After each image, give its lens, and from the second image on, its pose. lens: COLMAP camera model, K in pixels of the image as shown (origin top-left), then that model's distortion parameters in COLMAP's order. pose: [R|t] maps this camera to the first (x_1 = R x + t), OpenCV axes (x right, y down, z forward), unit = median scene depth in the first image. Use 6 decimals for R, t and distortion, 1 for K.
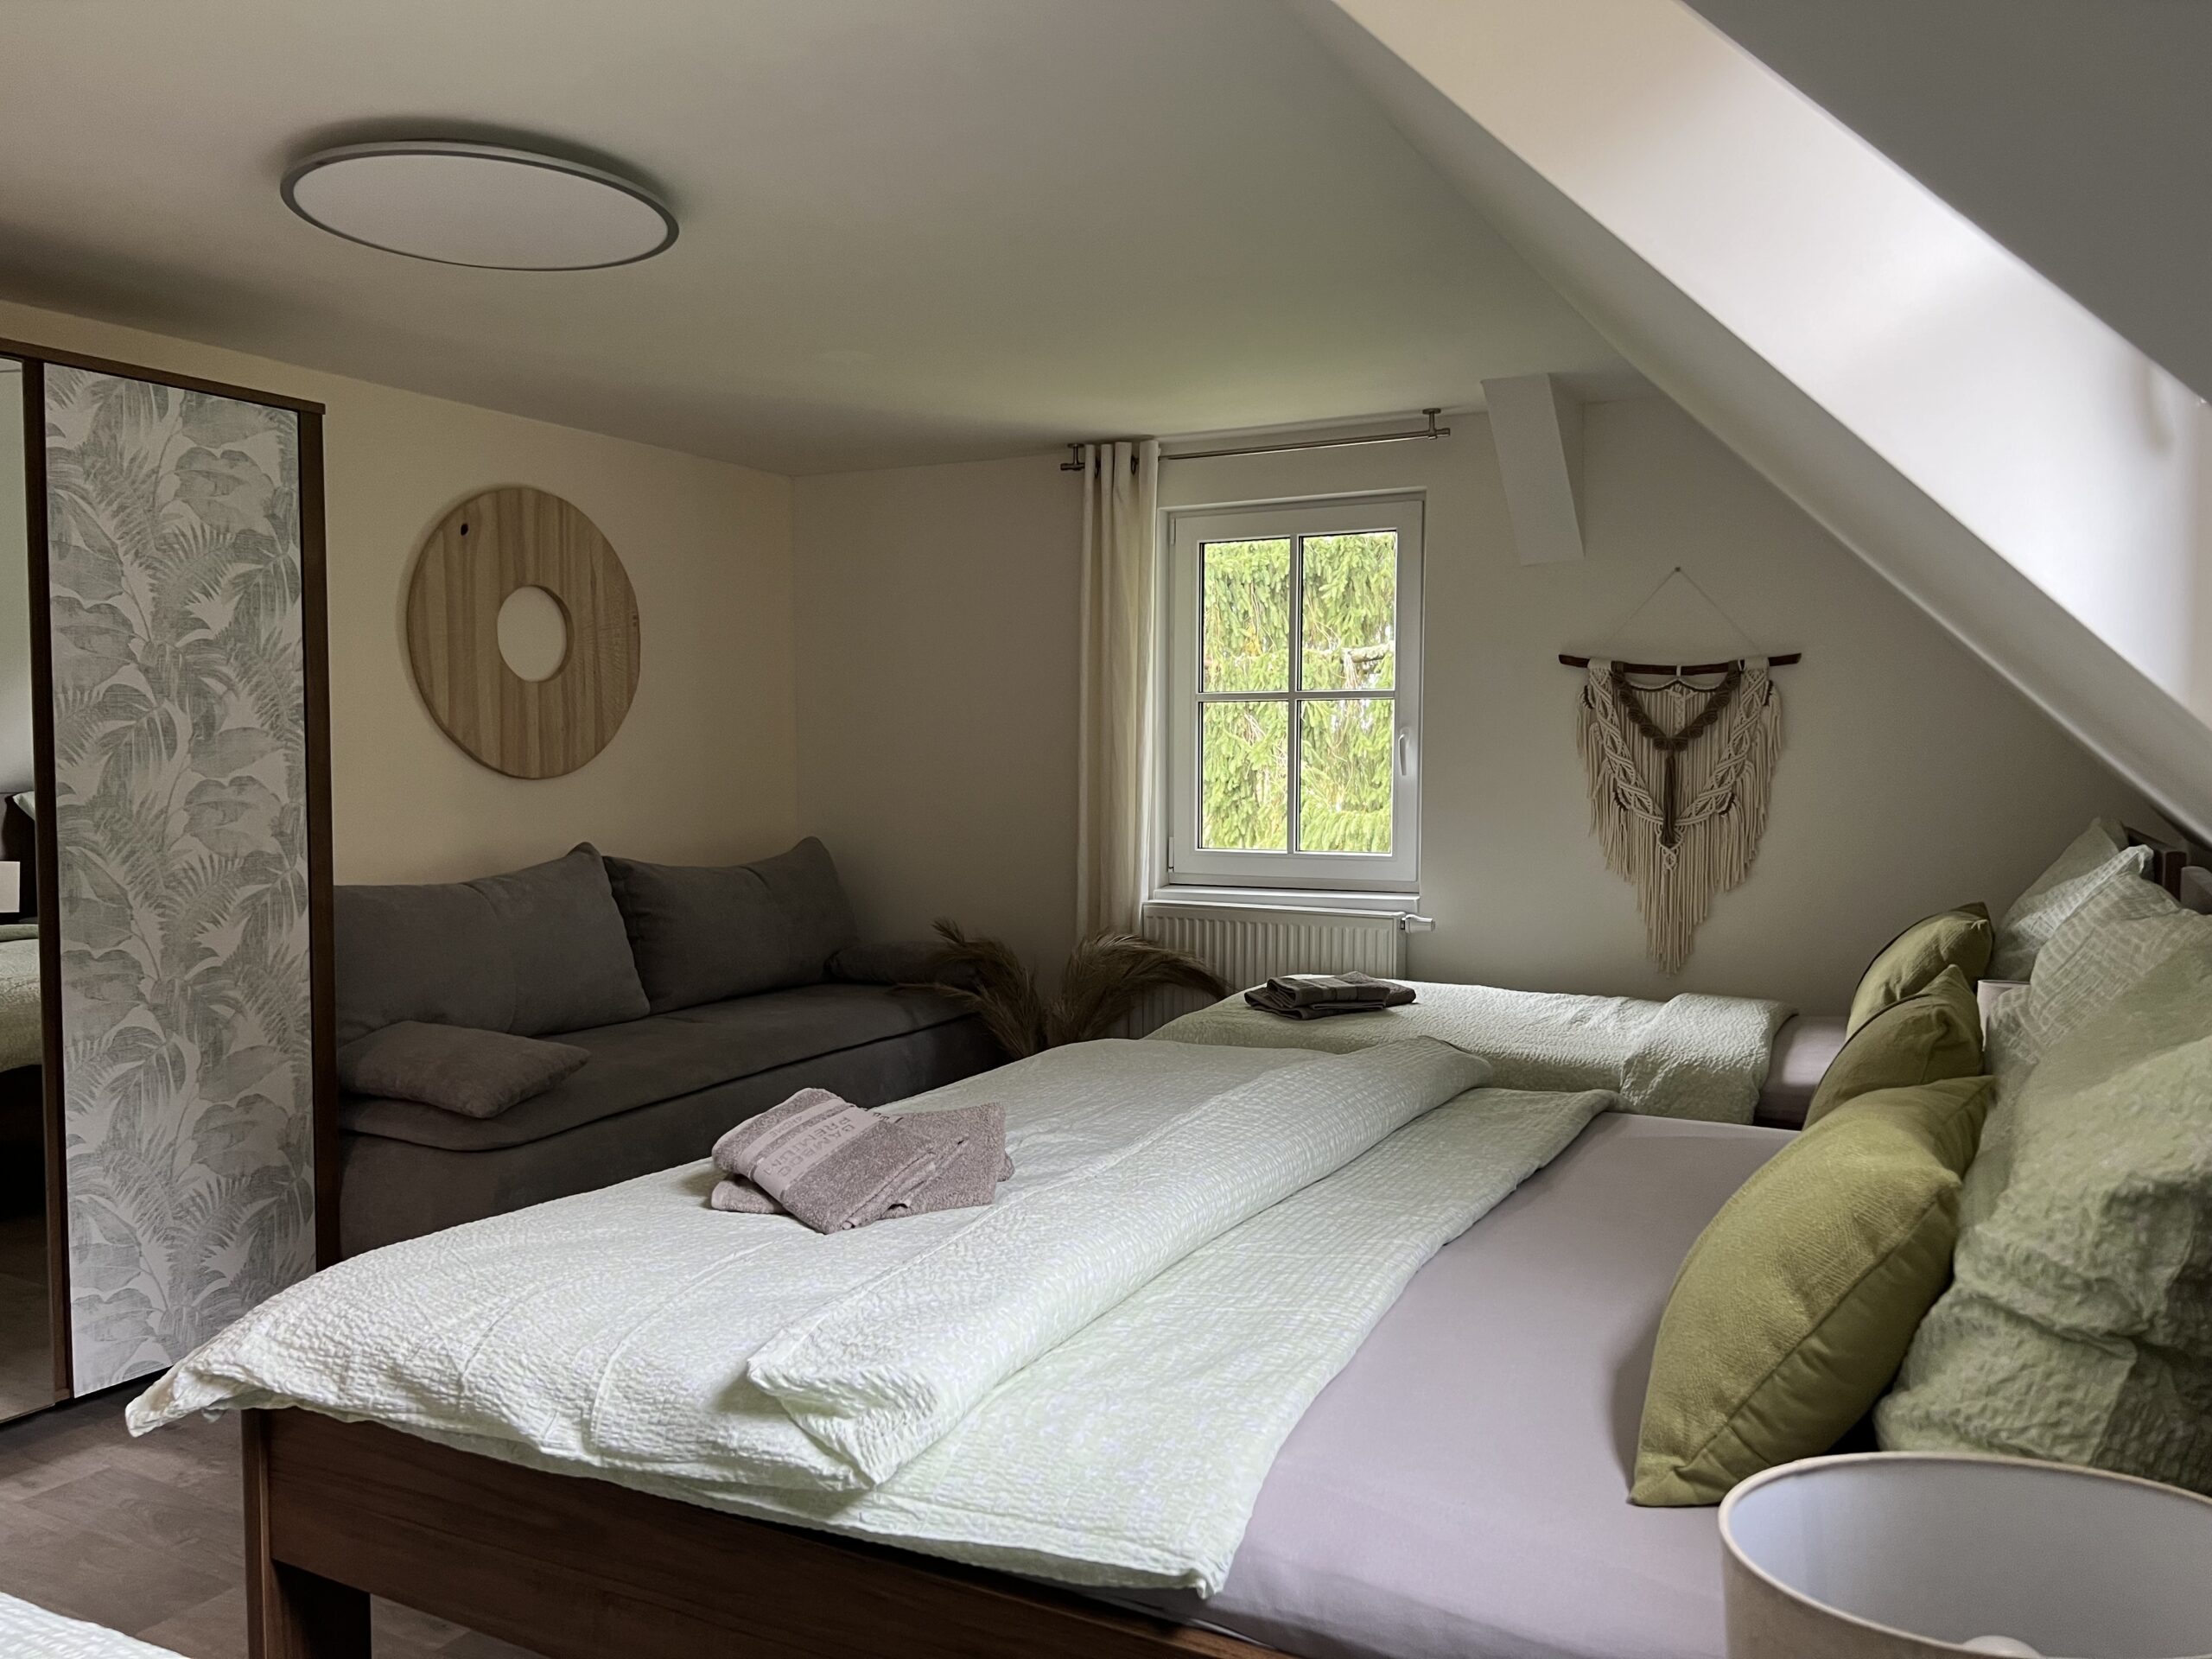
lens RADIAL K [[1652.6, 0, 1110.5], [0, 1652.6, 837.2], [0, 0, 1]] dist [0.033119, -0.031250]
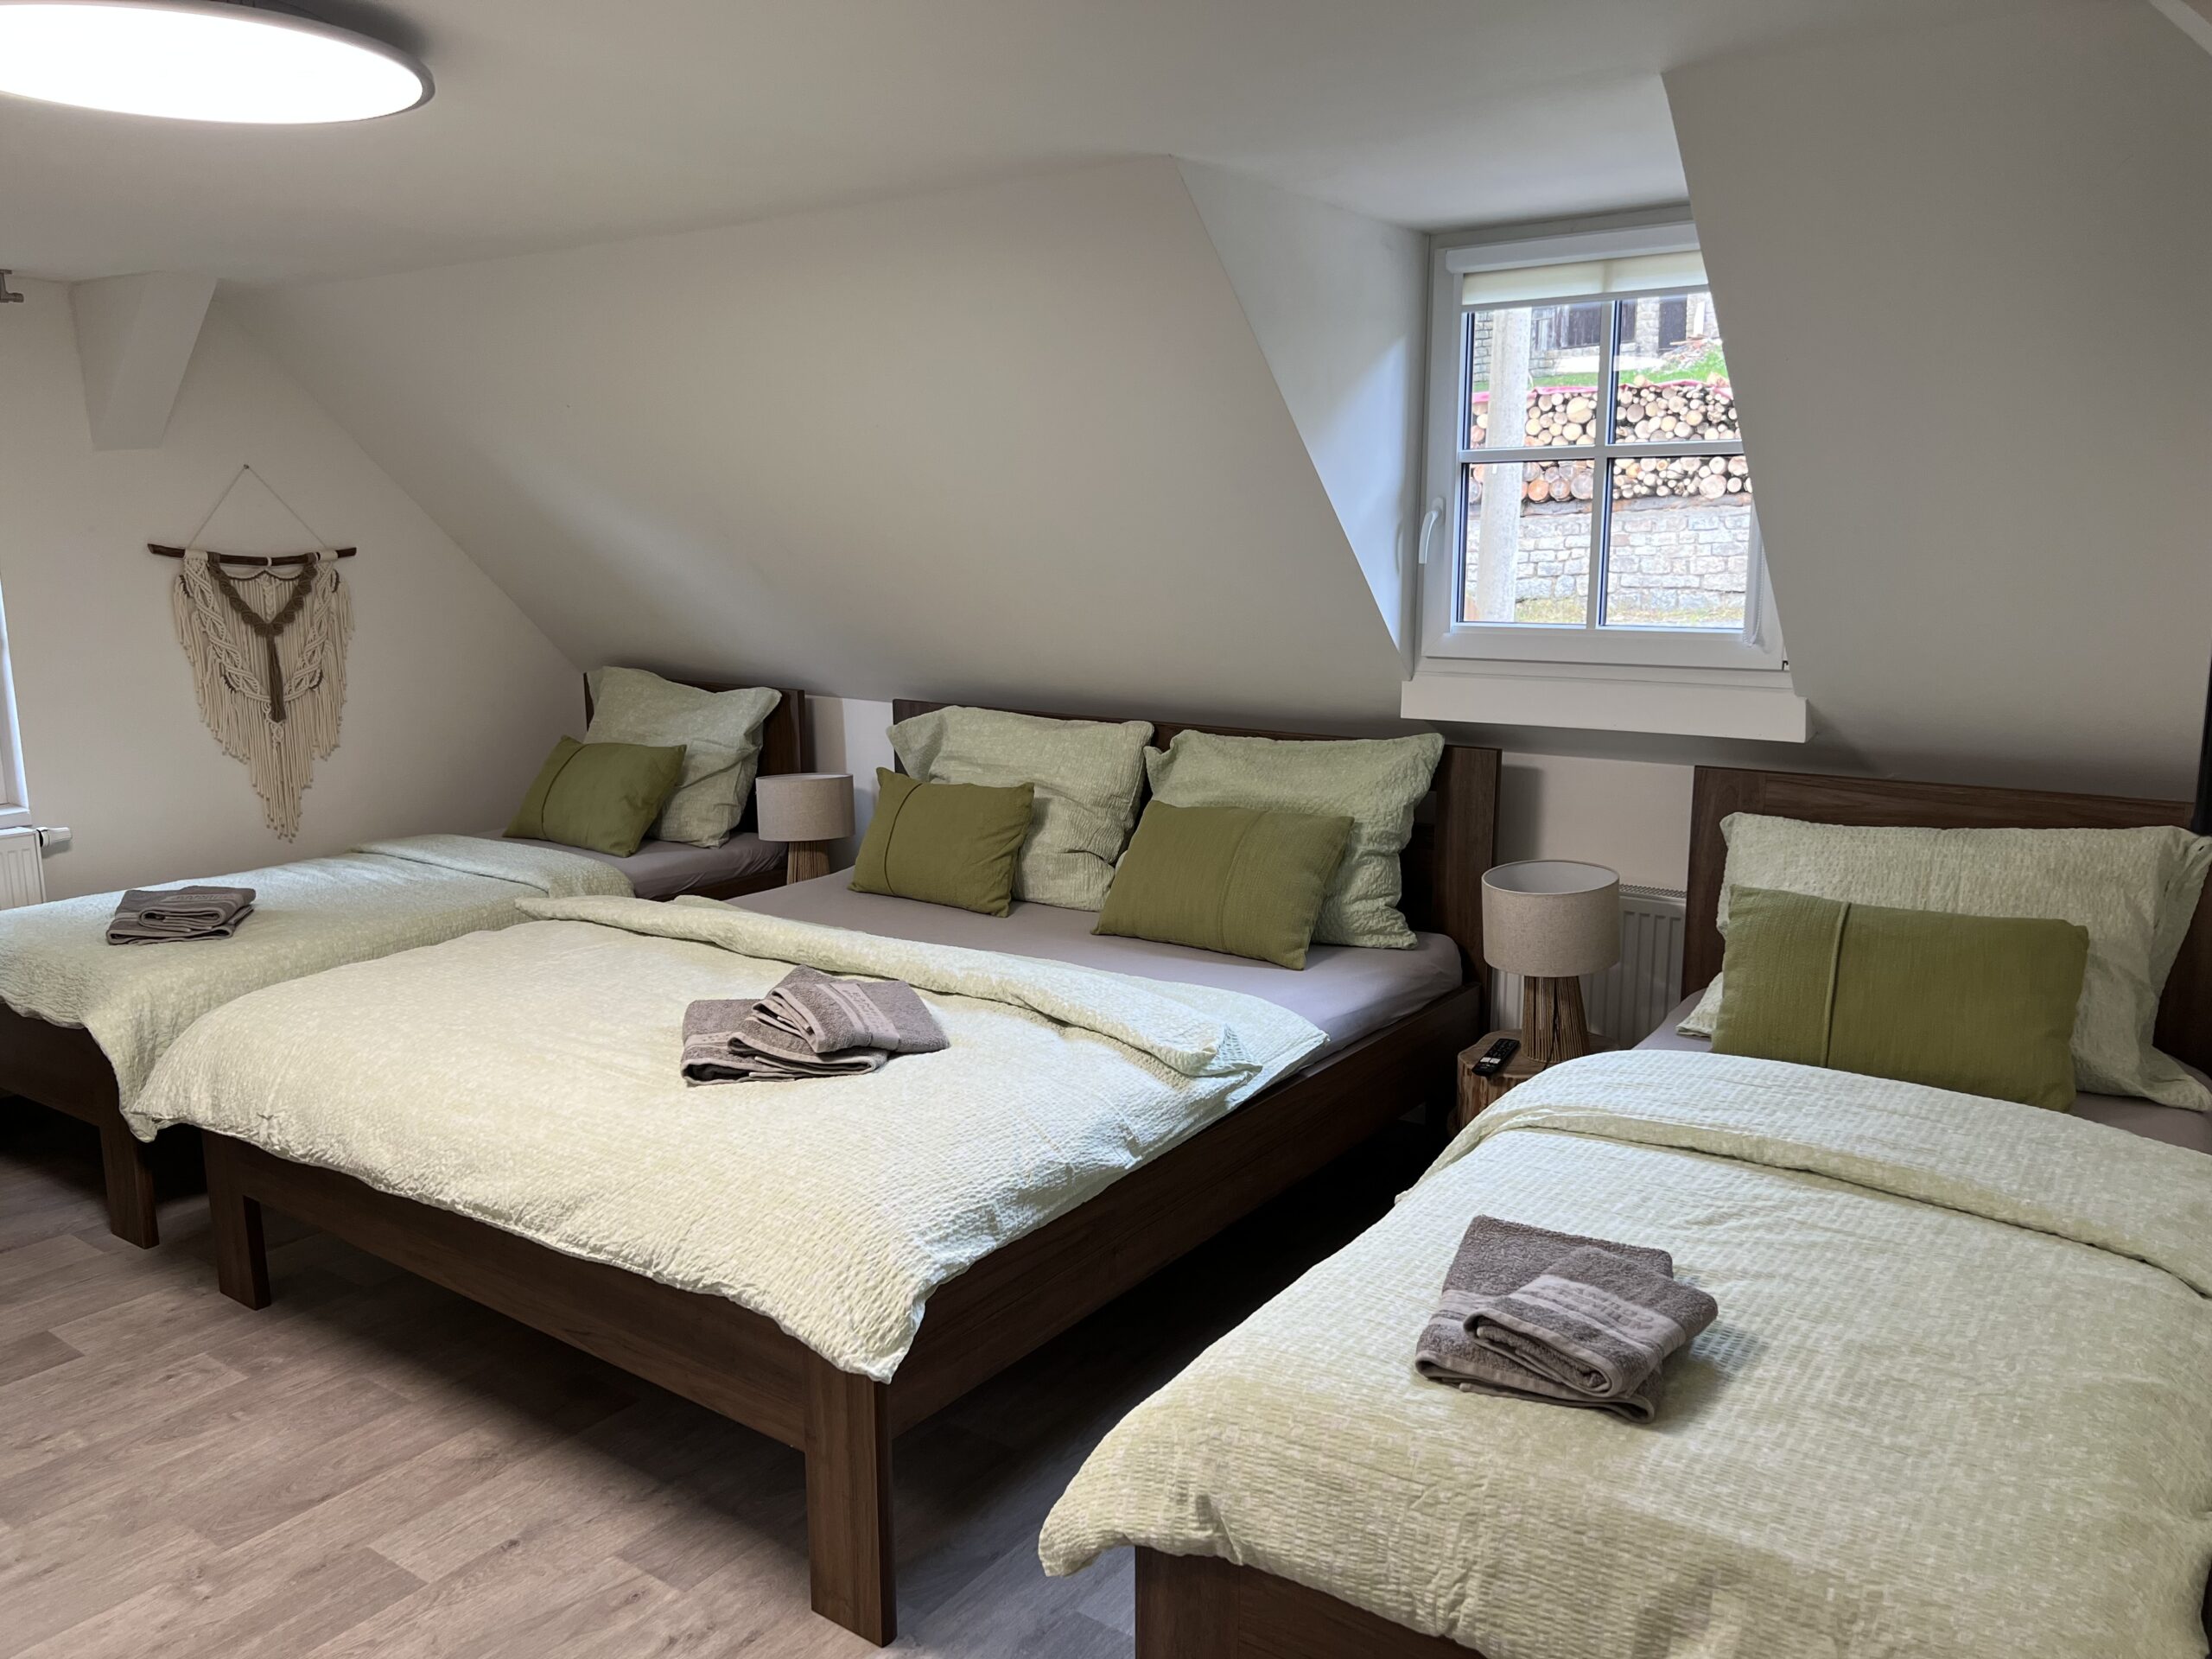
lens RADIAL K [[1652.6, 0, 1113.6], [0, 1652.6, 830.2], [0, 0, 1]] dist [0.033119, -0.031250]
pose [[0.131396, -0.179336, 0.974974, -0.700346], [0.052718, 0.983373, 0.173776, -0.088030], [-0.989927, 0.028565, 0.138665, 0.296505]]
